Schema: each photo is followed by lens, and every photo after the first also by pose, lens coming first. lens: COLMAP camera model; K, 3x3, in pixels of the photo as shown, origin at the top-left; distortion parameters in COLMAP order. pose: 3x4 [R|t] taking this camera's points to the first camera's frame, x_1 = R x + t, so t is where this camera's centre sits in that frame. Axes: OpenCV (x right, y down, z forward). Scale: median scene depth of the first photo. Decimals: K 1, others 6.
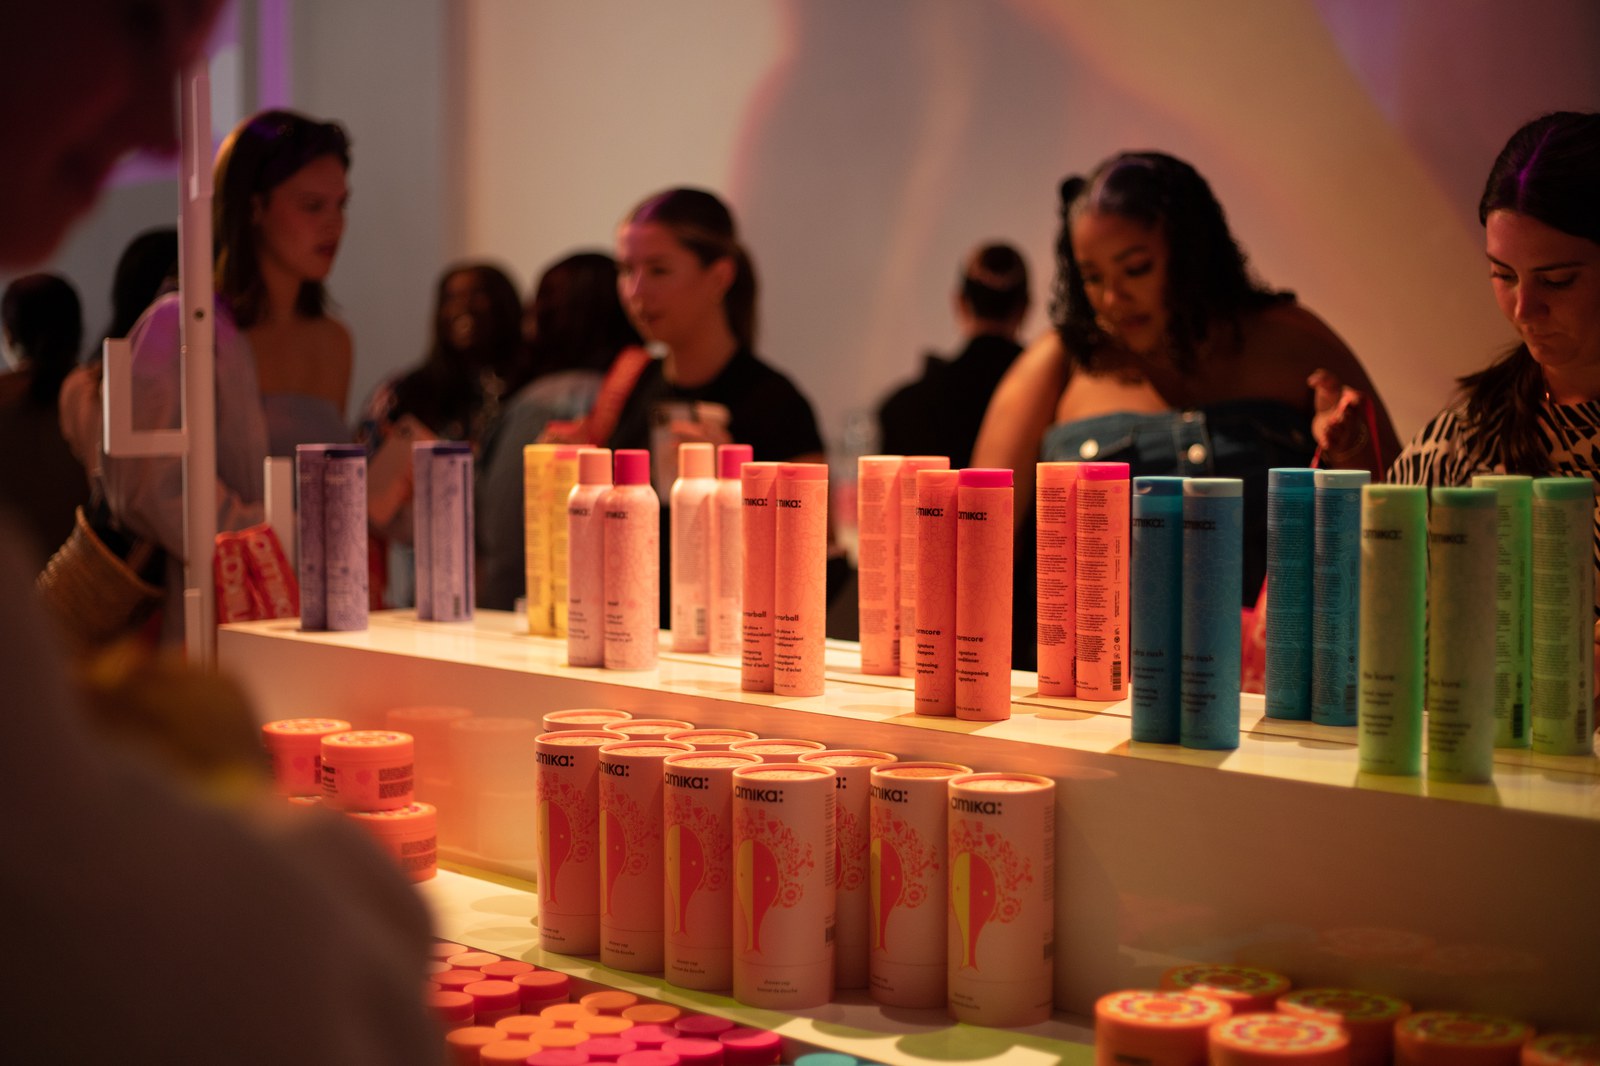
lens RADIAL K [[2337.8, 0, 800.0], [0, 2337.8, 533.0], [0, 0, 1]] dist [-0.115240, -0.016642]
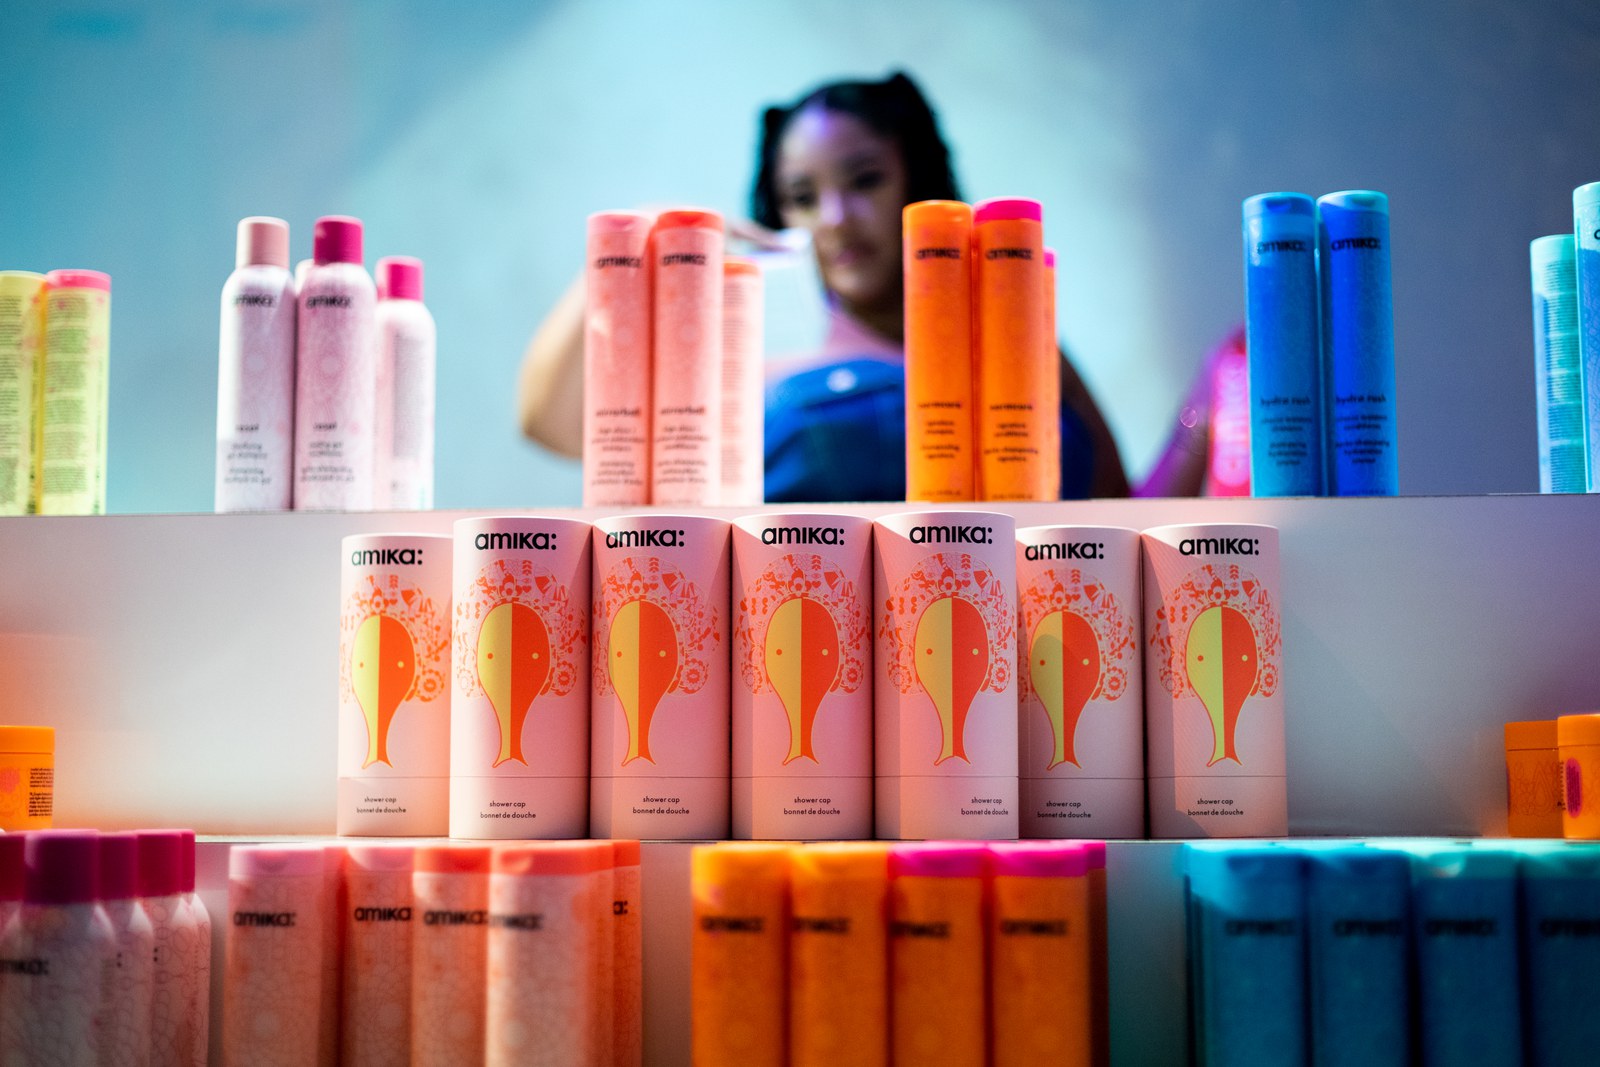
lens RADIAL K [[2356.9, 0, 801.0], [0, 2356.9, 531.3], [0, 0, 1]] dist [0.000934, 0.048464]
pose [[0.782574, 0.067840, 0.618850, -0.437030], [0.041773, 0.986083, -0.160921, 0.195790], [-0.621154, 0.151784, 0.768849, 0.410615]]
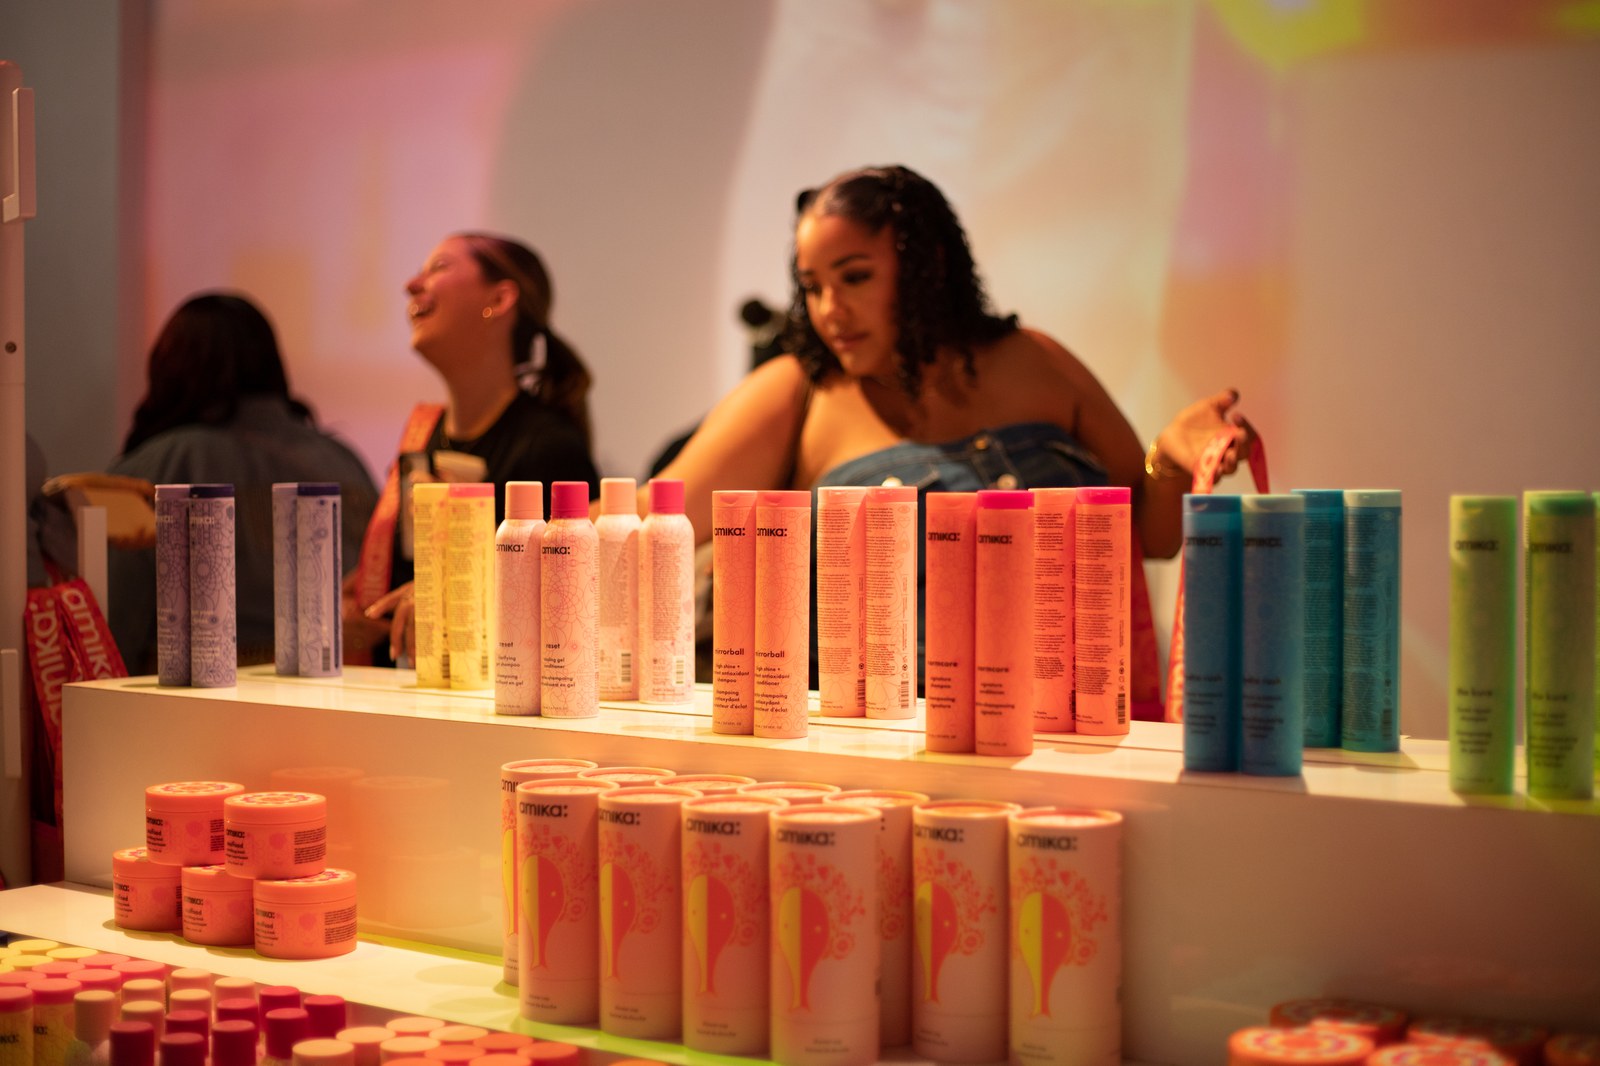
lens RADIAL K [[2337.8, 0, 800.0], [0, 2337.8, 533.0], [0, 0, 1]] dist [-0.115240, -0.016642]
pose [[0.985367, -0.005388, 0.170362, -0.153564], [0.011531, 0.999318, -0.035092, 0.020725], [-0.170057, 0.036543, 0.984756, 0.075239]]
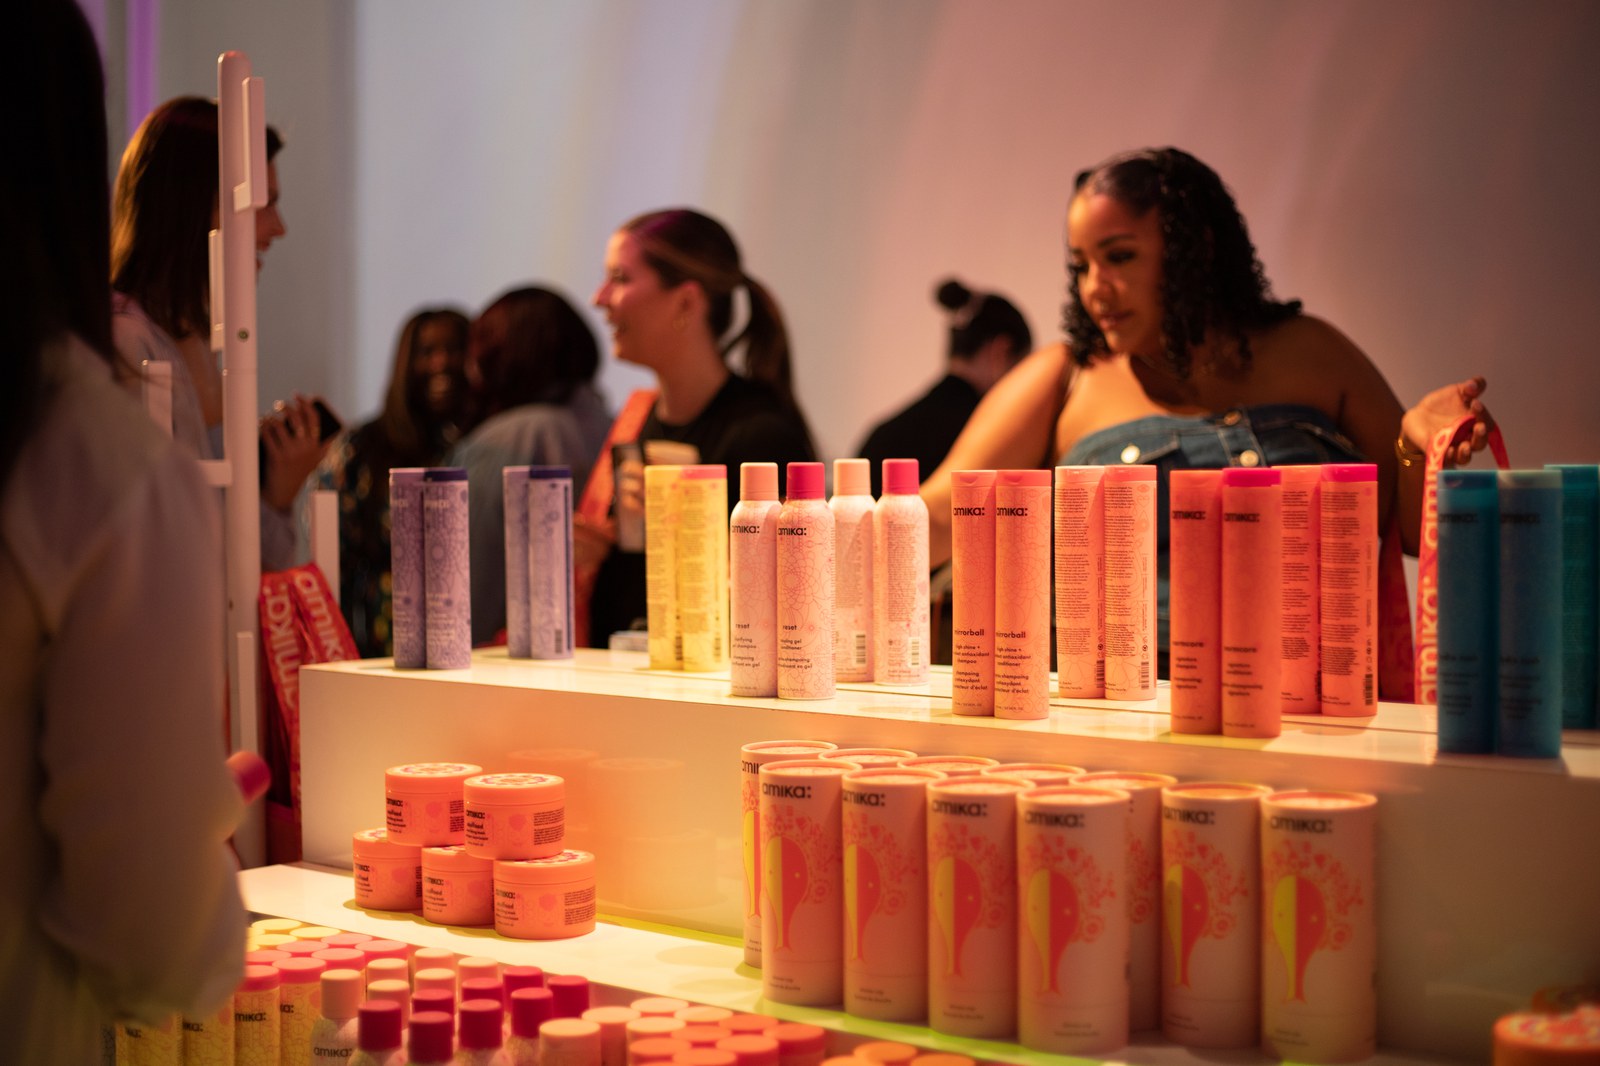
lens RADIAL K [[2337.8, 0, 800.0], [0, 2337.8, 533.0], [0, 0, 1]] dist [-0.115240, -0.016642]
pose [[0.996189, -0.011460, 0.086465, -0.169498], [0.014042, 0.999472, -0.029314, 0.021841], [-0.086084, 0.030417, 0.995823, 0.082866]]
